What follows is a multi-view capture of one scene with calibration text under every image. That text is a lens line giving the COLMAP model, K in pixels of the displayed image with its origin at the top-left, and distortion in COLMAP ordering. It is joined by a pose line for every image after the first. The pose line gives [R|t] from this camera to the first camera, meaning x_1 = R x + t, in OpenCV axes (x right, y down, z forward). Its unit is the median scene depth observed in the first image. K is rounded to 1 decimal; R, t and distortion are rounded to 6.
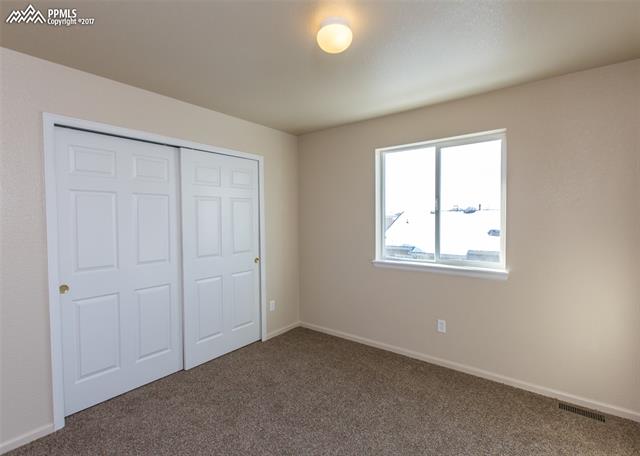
lens RADIAL K [[302.8, 0, 310.1], [0, 302.8, 228.3], [0, 0, 1]] dist [-0.000098, -0.000060]
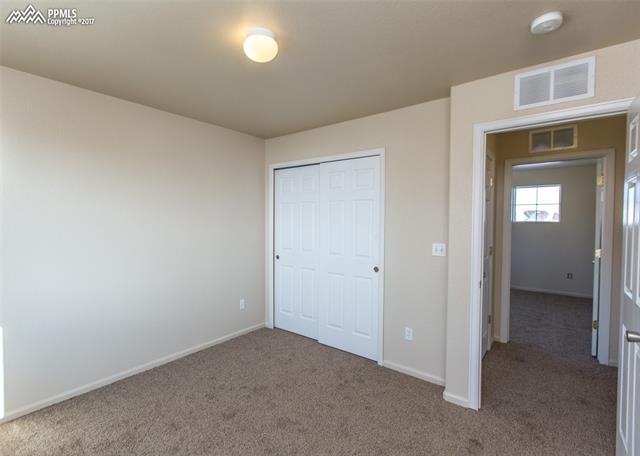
lens RADIAL K [[302.8, 0, 310.1], [0, 302.8, 228.3], [0, 0, 1]] dist [-0.000098, -0.000060]
pose [[0.025458, 0.033674, -0.999109, 0.760504], [-0.046968, 0.998369, 0.032453, -0.034510], [0.998572, 0.046100, 0.026998, 0.855053]]
